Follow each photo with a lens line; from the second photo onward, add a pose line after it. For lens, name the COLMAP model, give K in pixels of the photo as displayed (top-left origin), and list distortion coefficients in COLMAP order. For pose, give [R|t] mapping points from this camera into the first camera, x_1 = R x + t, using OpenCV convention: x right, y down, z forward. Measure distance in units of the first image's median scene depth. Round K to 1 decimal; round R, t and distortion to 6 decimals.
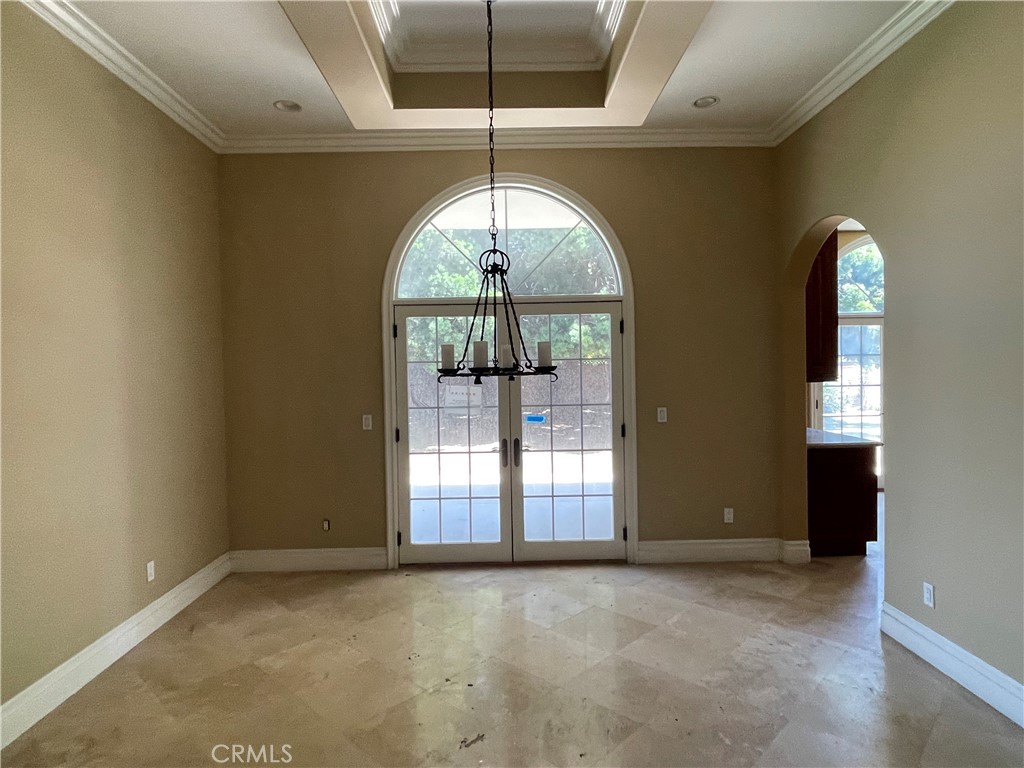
lens RADIAL K [[579.1, 0, 512.0], [0, 579.1, 384.0], [0, 0, 1]] dist [0.000667, 0.000080]
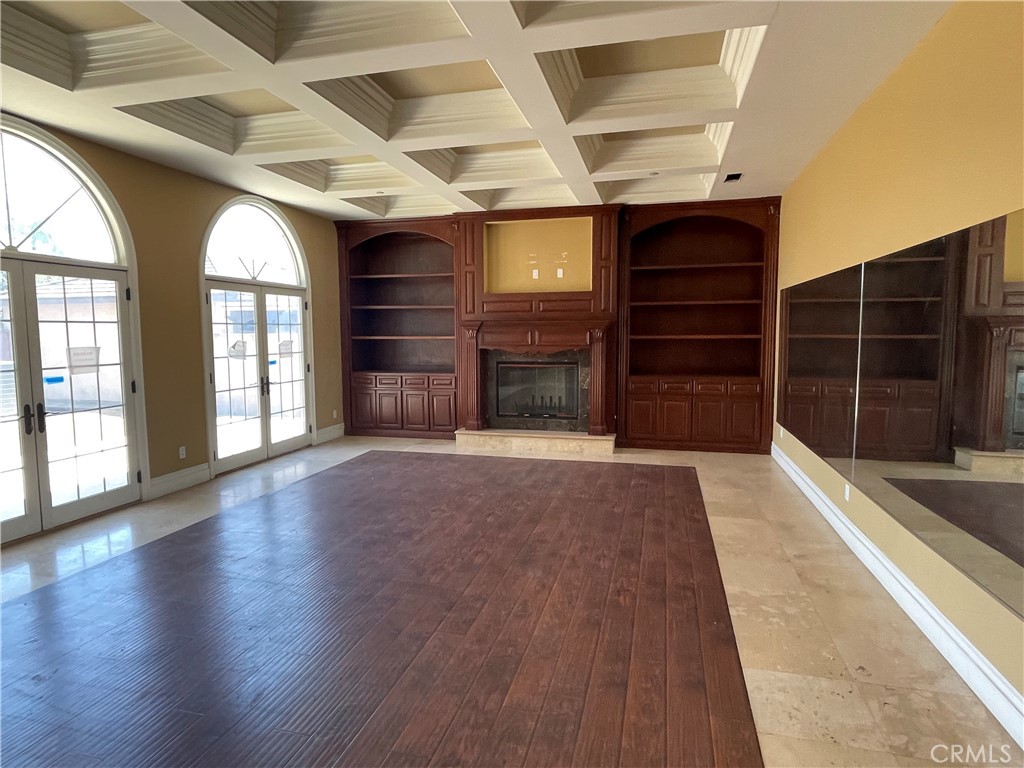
lens RADIAL K [[579.1, 0, 512.0], [0, 579.1, 384.0], [0, 0, 1]] dist [0.000667, 0.000080]
pose [[0.261254, -0.068473, 0.962838, -0.709494], [0.020756, 0.997649, 0.065316, 0.016278], [-0.965047, 0.002921, 0.262061, -0.007107]]
